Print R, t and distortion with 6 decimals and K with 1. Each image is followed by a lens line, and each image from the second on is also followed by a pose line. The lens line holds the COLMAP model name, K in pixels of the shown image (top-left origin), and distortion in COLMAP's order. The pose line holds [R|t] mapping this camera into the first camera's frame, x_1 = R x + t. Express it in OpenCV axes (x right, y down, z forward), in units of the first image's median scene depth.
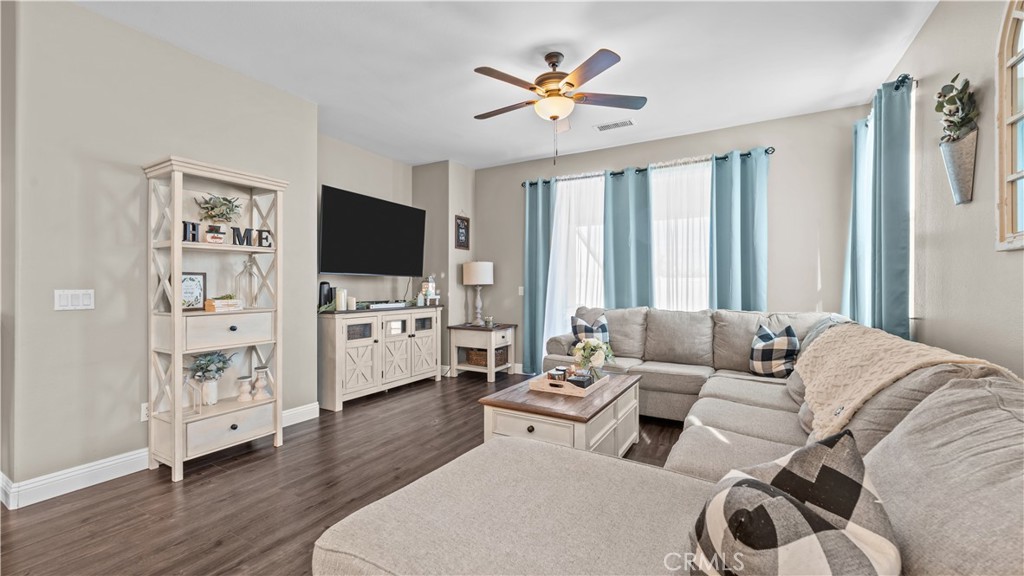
lens RADIAL K [[411.5, 0, 513.2], [0, 411.5, 284.6], [0, 0, 1]] dist [-0.002321, -0.000215]
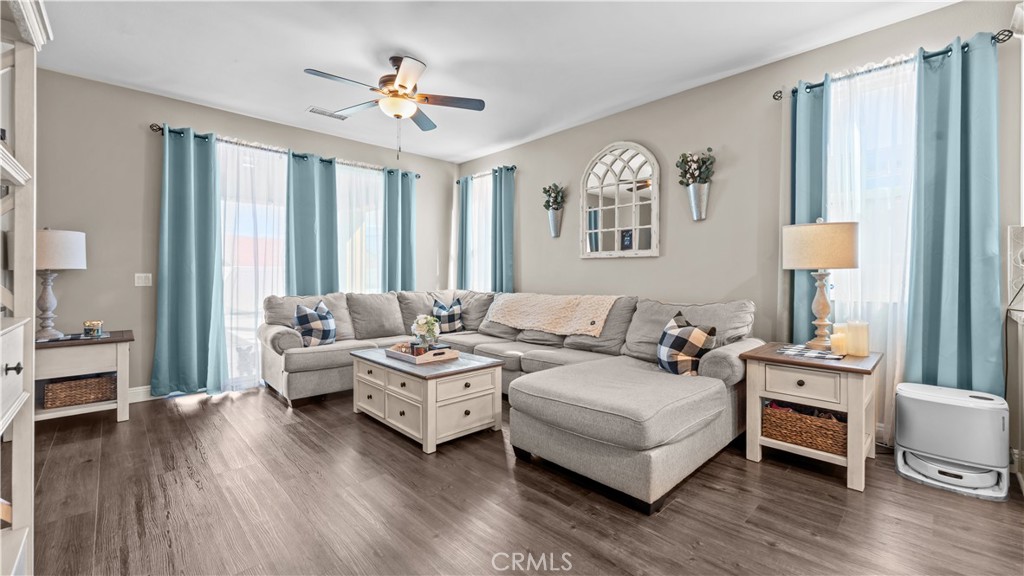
lens RADIAL K [[416.5, 0, 509.4], [0, 416.5, 275.1], [0, 0, 1]] dist [-0.000775, -0.000044]
pose [[0.284706, 0.001544, 0.958614, -0.584385], [-0.000063, 0.999999, -0.001592, 0.011485], [-0.958615, 0.000393, 0.284705, 0.270936]]
